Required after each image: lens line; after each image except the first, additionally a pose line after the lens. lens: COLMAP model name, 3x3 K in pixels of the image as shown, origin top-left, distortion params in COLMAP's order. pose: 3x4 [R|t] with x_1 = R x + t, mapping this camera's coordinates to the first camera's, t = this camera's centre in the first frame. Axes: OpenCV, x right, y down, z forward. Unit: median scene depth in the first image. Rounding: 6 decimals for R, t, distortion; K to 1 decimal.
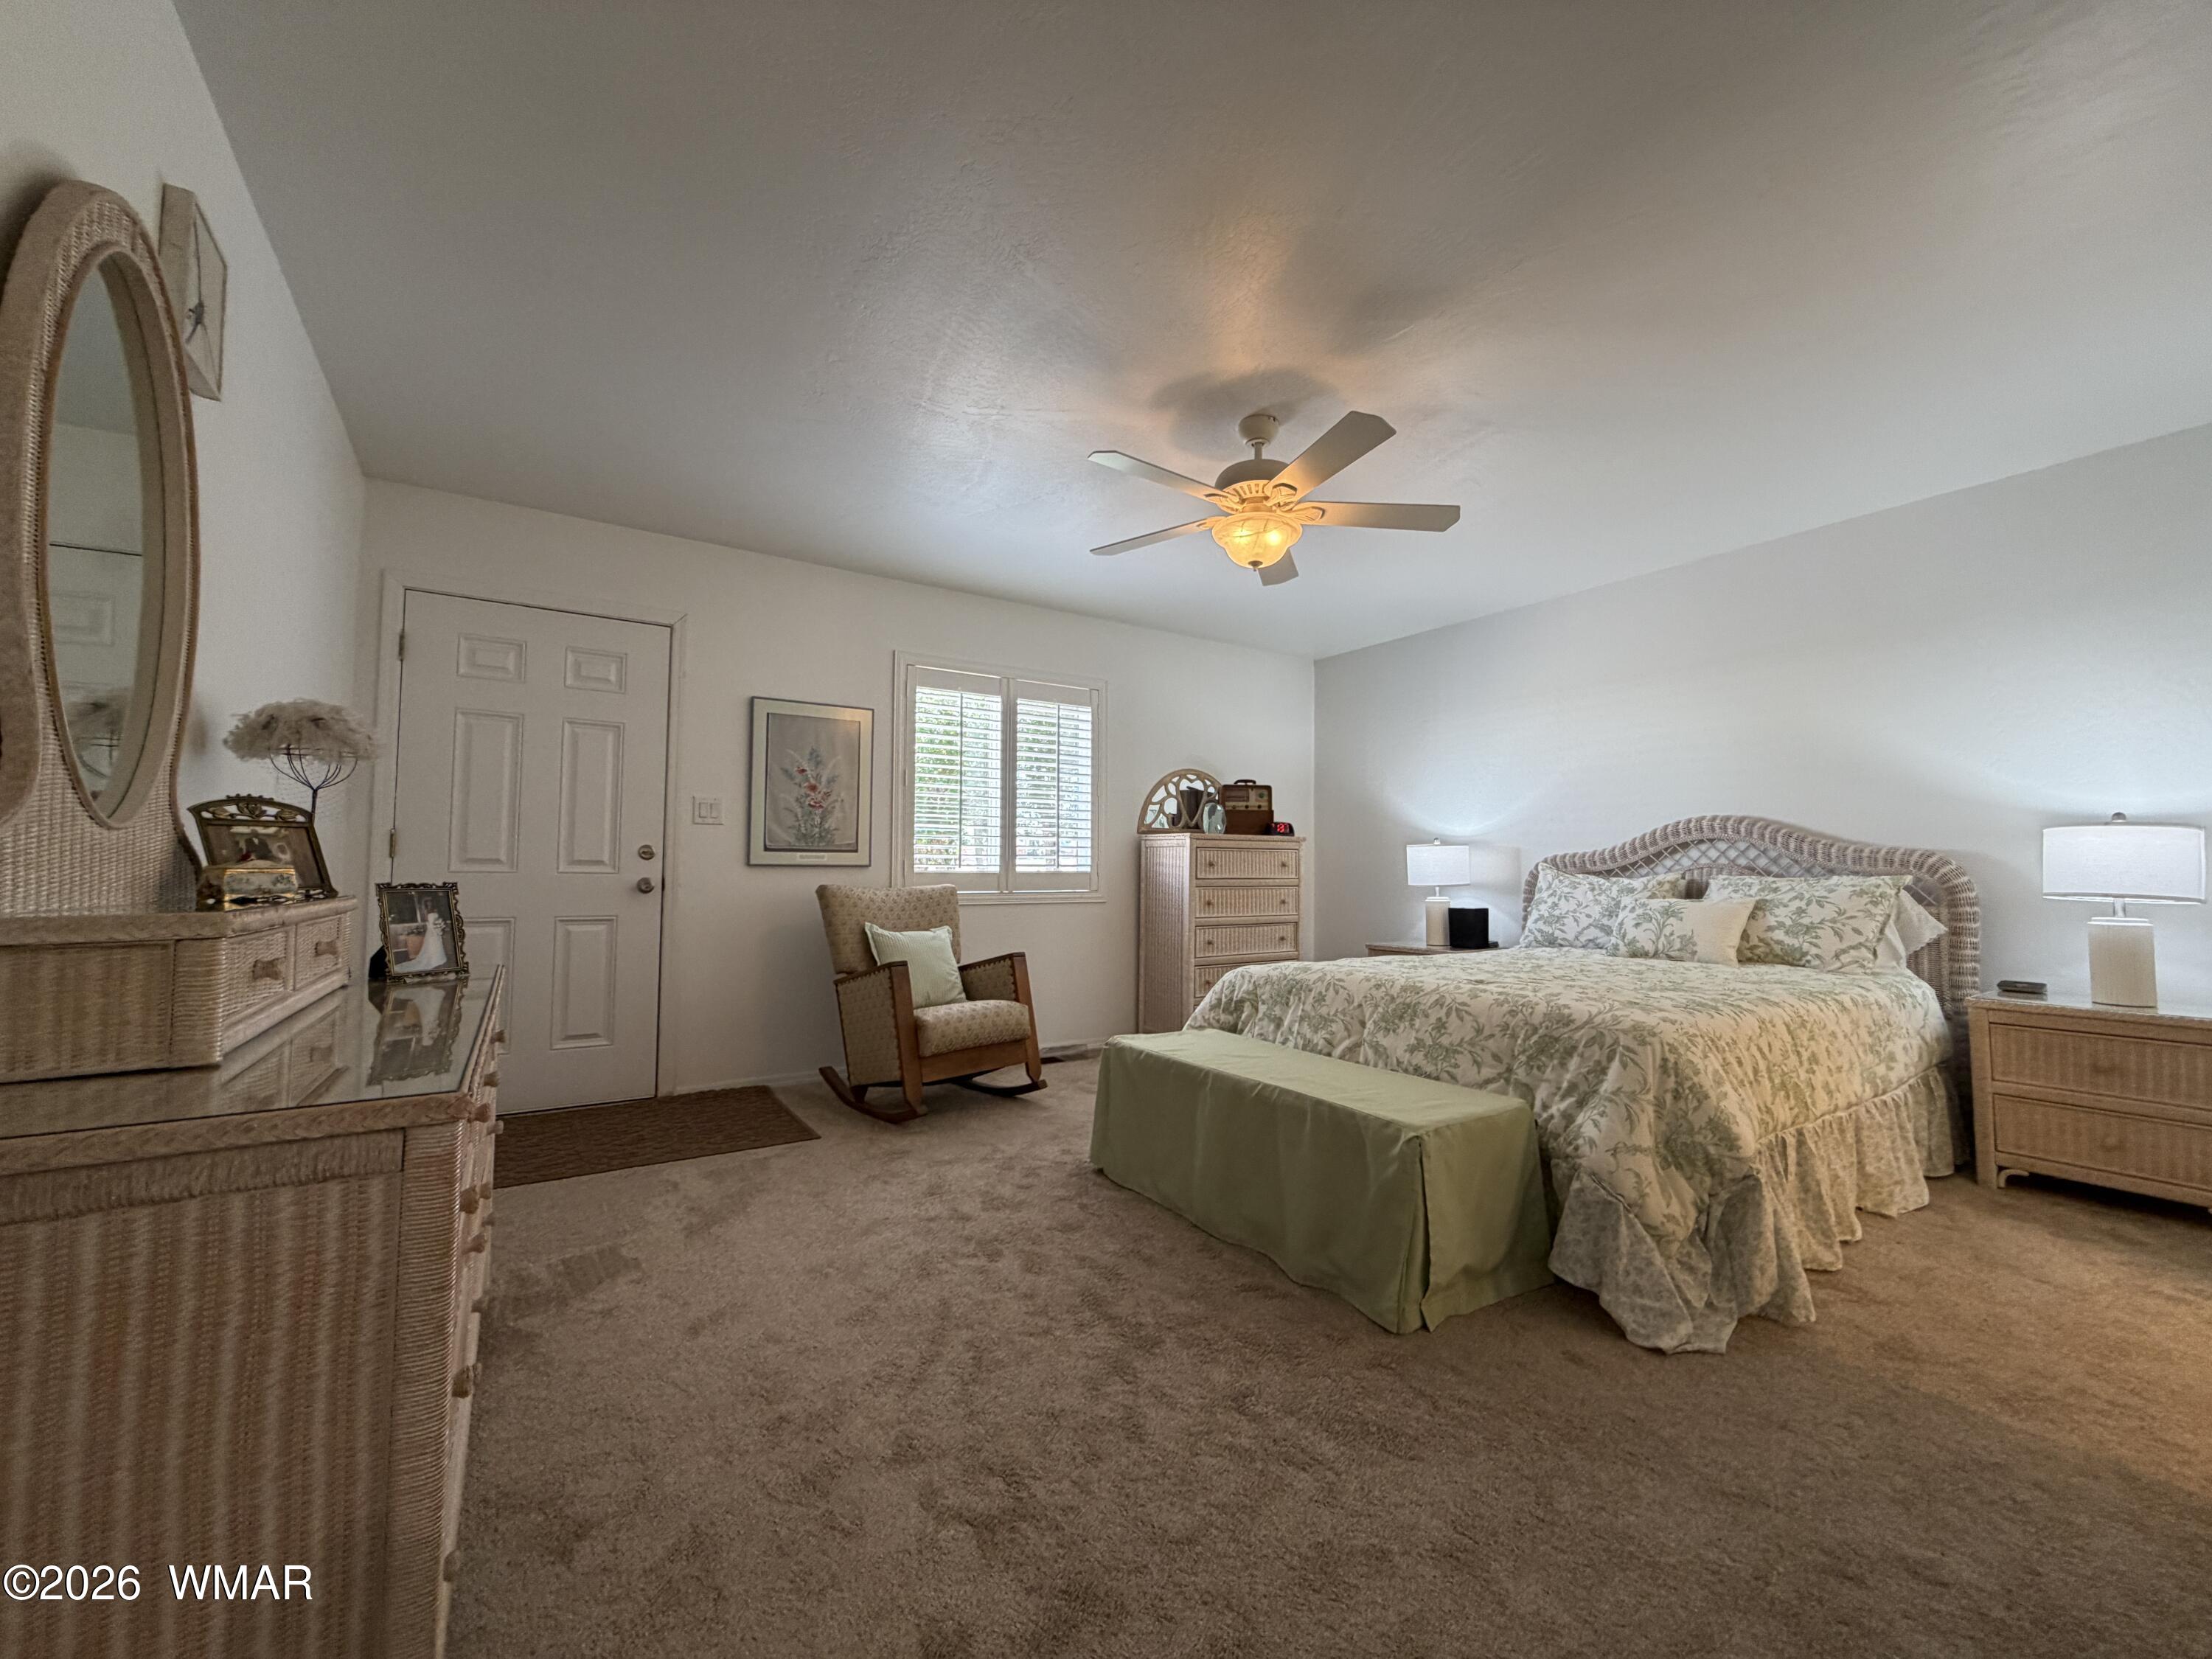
lens RADIAL K [[881.9, 0, 1092.1], [0, 881.9, 830.9], [0, 0, 1]] dist [-0.001724, 0.001038]
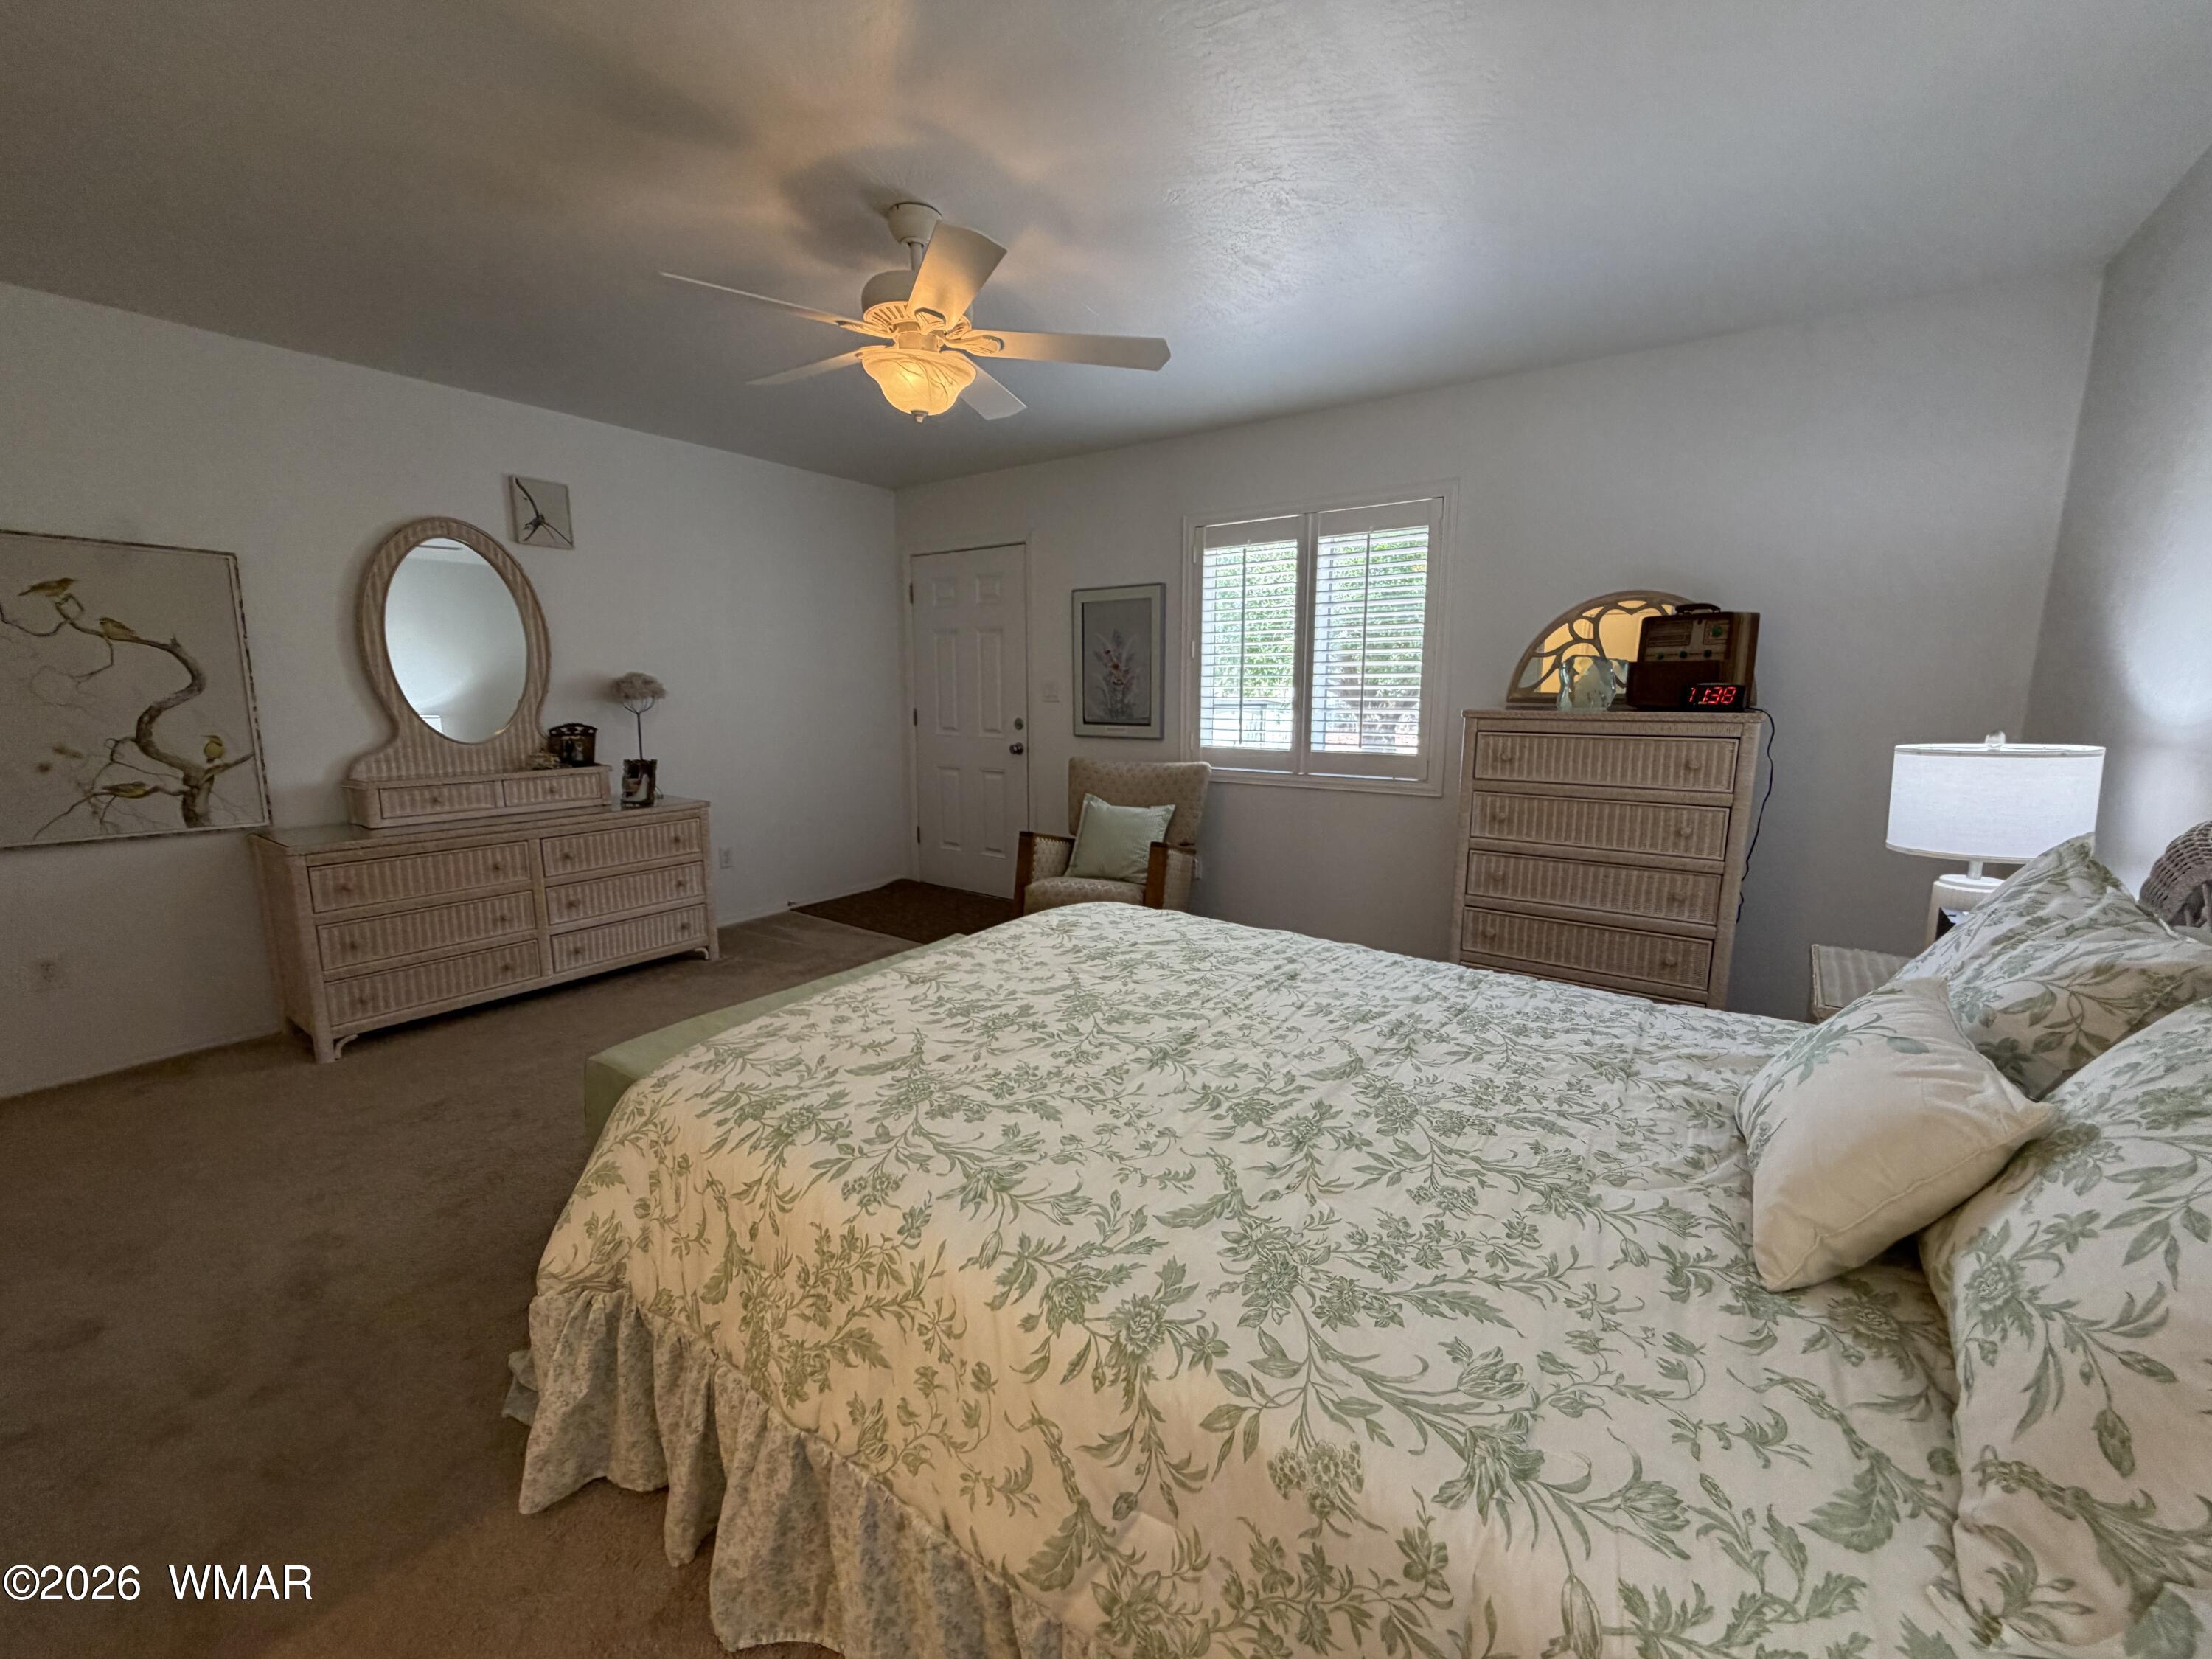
lens RADIAL K [[881.9, 0, 1096.3], [0, 881.9, 829.3], [0, 0, 1]] dist [-0.001724, 0.001038]
pose [[0.364827, 0.145494, -0.919637, 0.651718], [0.047203, 0.983555, 0.174332, -0.038372], [0.929878, -0.107011, 0.351960, 0.517776]]
